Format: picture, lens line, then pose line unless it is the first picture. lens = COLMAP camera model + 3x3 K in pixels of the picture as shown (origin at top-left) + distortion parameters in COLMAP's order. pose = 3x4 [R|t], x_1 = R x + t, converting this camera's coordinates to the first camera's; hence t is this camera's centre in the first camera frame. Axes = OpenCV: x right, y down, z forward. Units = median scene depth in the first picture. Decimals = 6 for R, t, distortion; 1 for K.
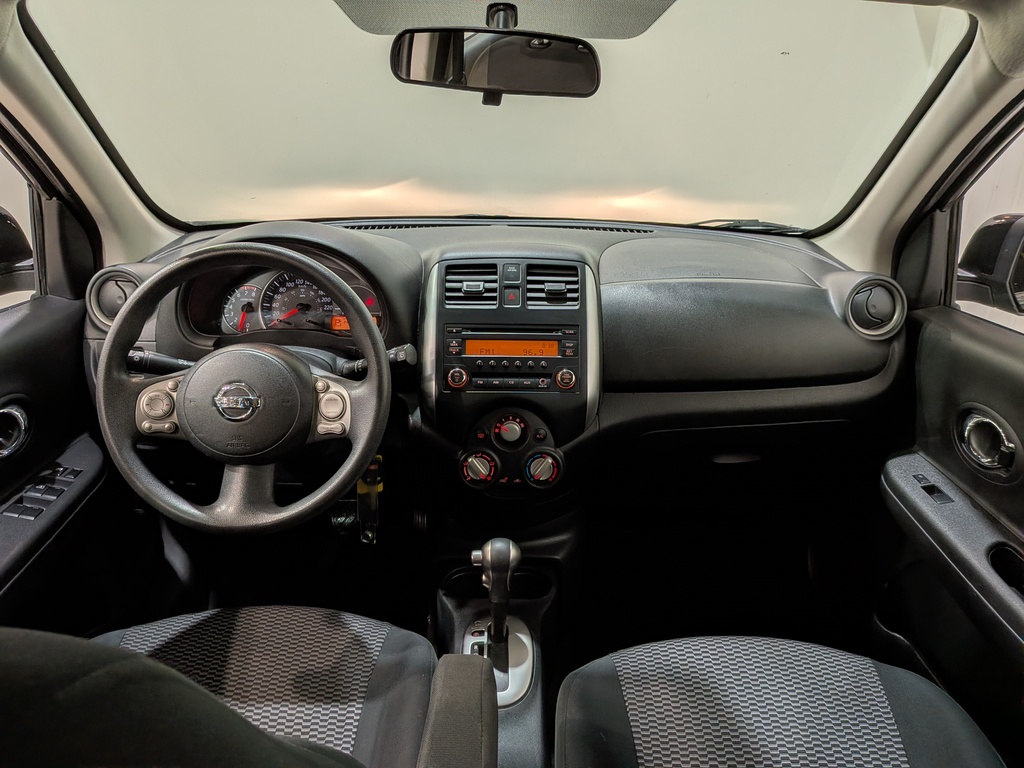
lens RADIAL K [[742.7, 0, 508.7], [0, 742.7, 391.8], [0, 0, 1]] dist [0.044701, -0.081055]
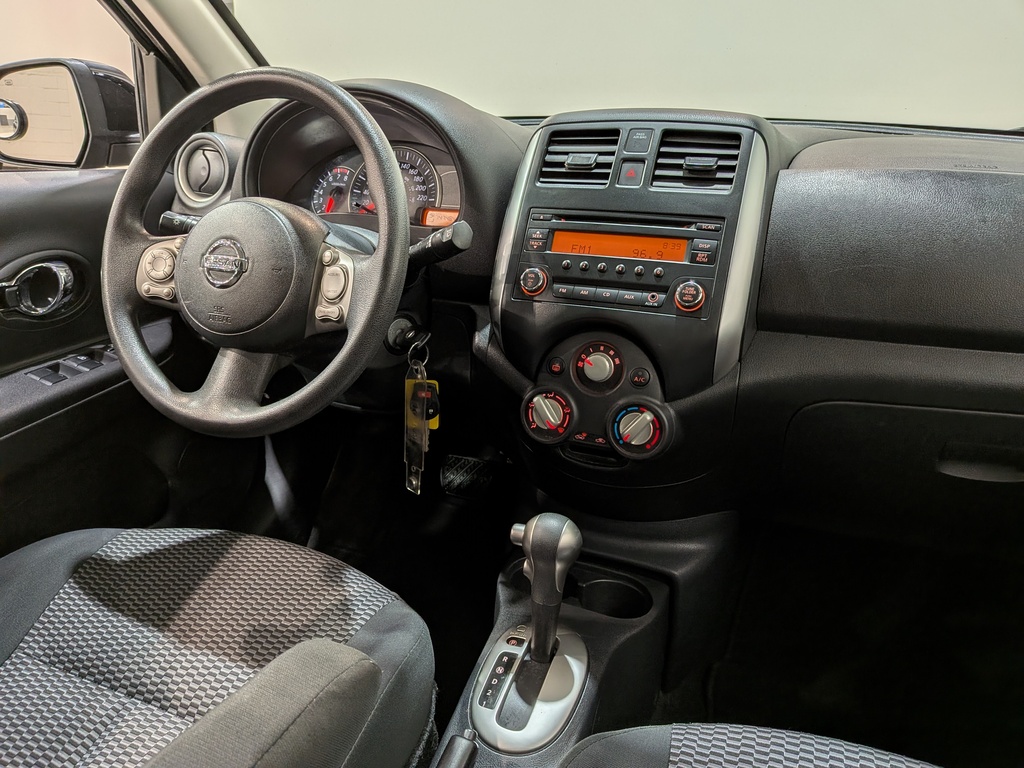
lens RADIAL K [[742.7, 0, 492.2], [0, 742.7, 399.2], [0, 0, 1]] dist [0.044701, -0.081055]
pose [[0.915597, 0.139136, -0.377257, 0.176985], [-0.142713, 0.989589, 0.018608, 0.084071], [0.375918, 0.036802, 0.925922, 0.322198]]
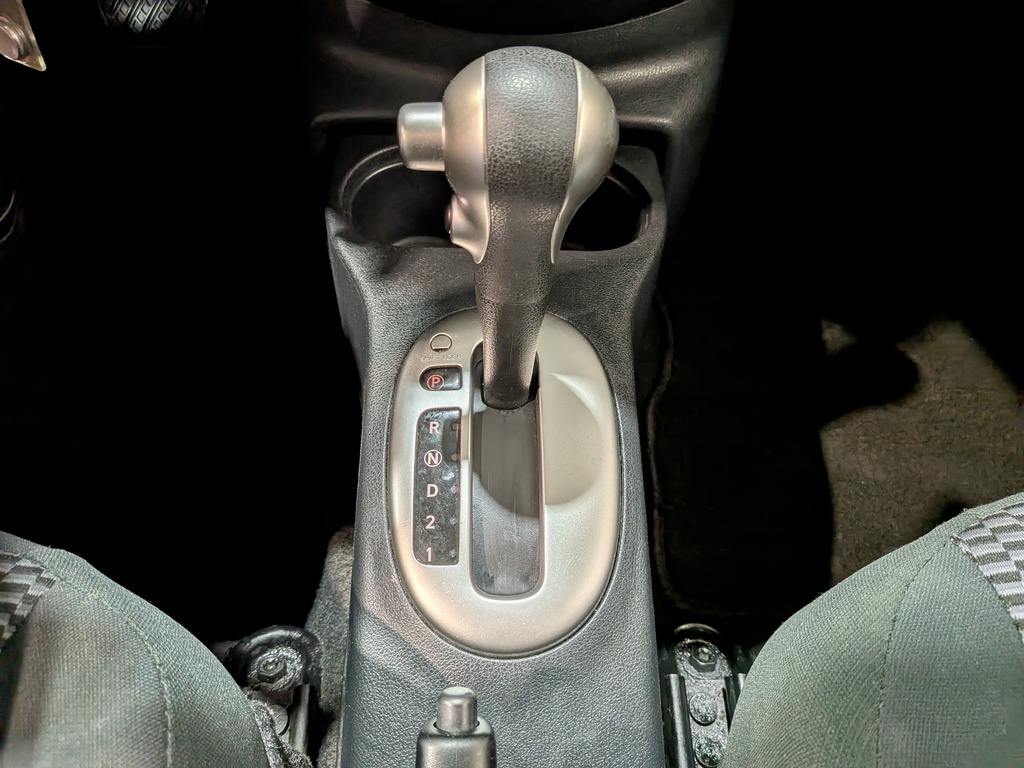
lens RADIAL K [[742.7, 0, 508.6], [0, 742.7, 376.3], [0, 0, 1]] dist [0.044701, -0.081055]
pose [[0.999324, 0.005951, 0.036272, -0.023952], [-0.024816, 0.837184, 0.546358, 0.153705], [-0.027115, -0.546889, 0.836766, 0.743832]]
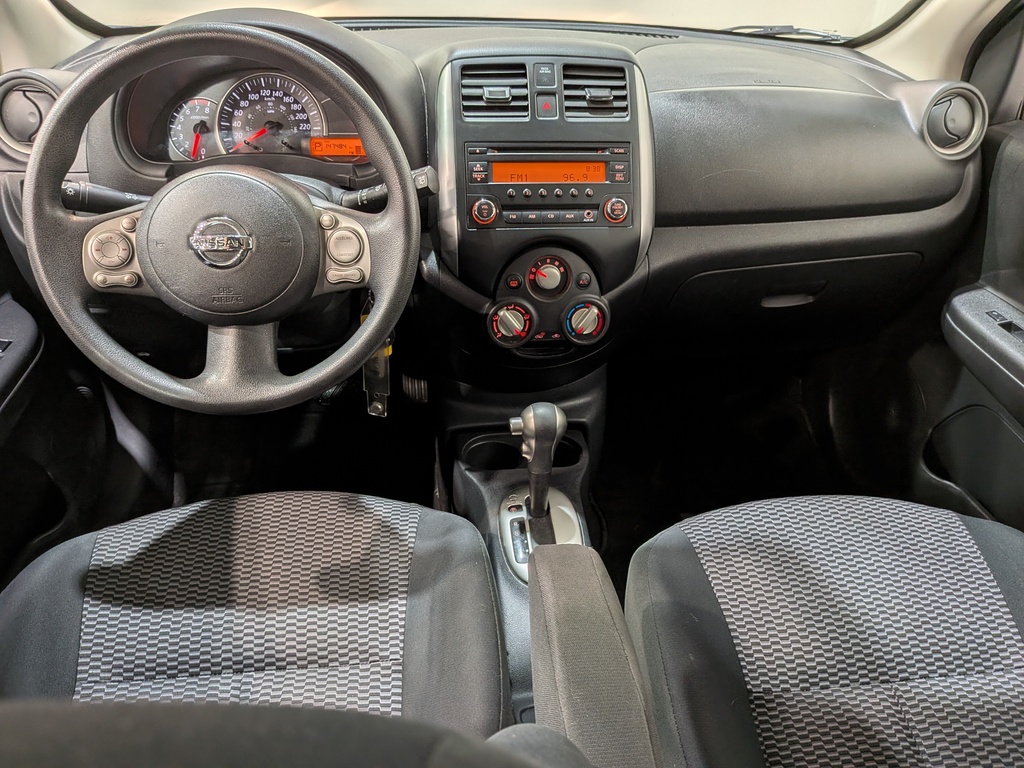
lens RADIAL K [[742.7, 0, 511.0], [0, 742.7, 387.5], [0, 0, 1]] dist [0.044701, -0.081055]
pose [[0.993905, -0.043916, 0.101112, -0.129300], [0.025299, 0.983610, 0.178527, 0.025433], [-0.107295, -0.174881, 0.978726, 0.165528]]
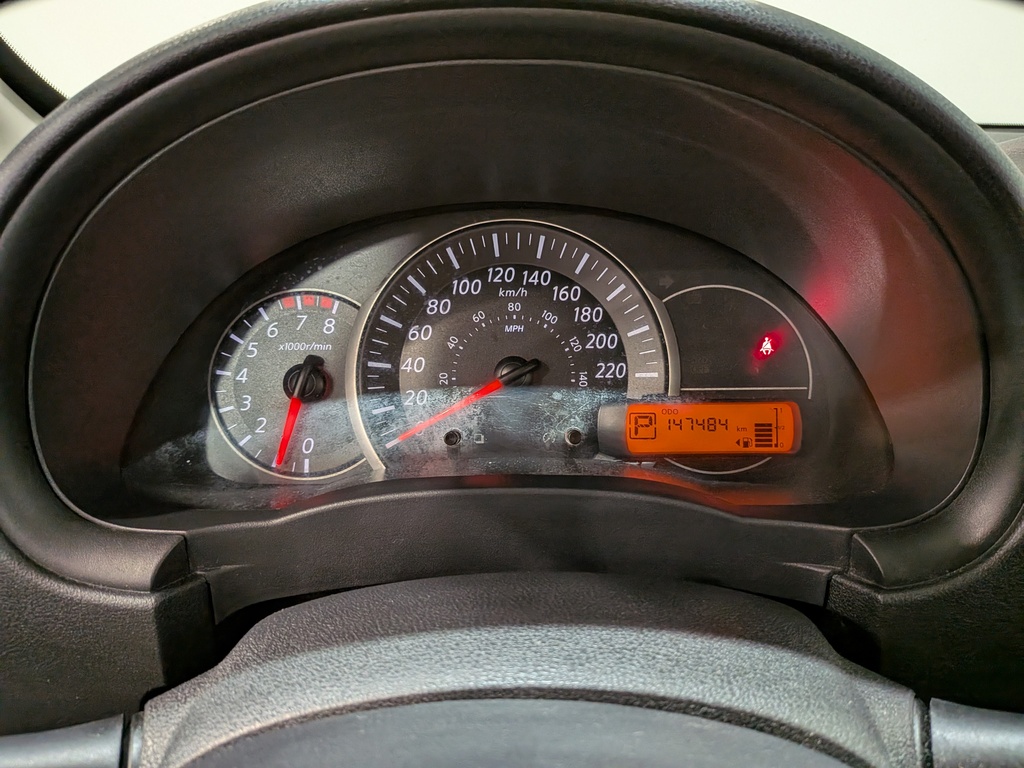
lens RADIAL K [[742.7, 0, 530.7], [0, 742.7, 388.7], [0, 0, 1]] dist [0.044701, -0.081055]
pose [[0.999819, -0.016422, 0.009610, -0.301497], [0.016812, 0.998976, -0.042002, -0.106177], [-0.008910, 0.042156, 0.999071, 0.813330]]
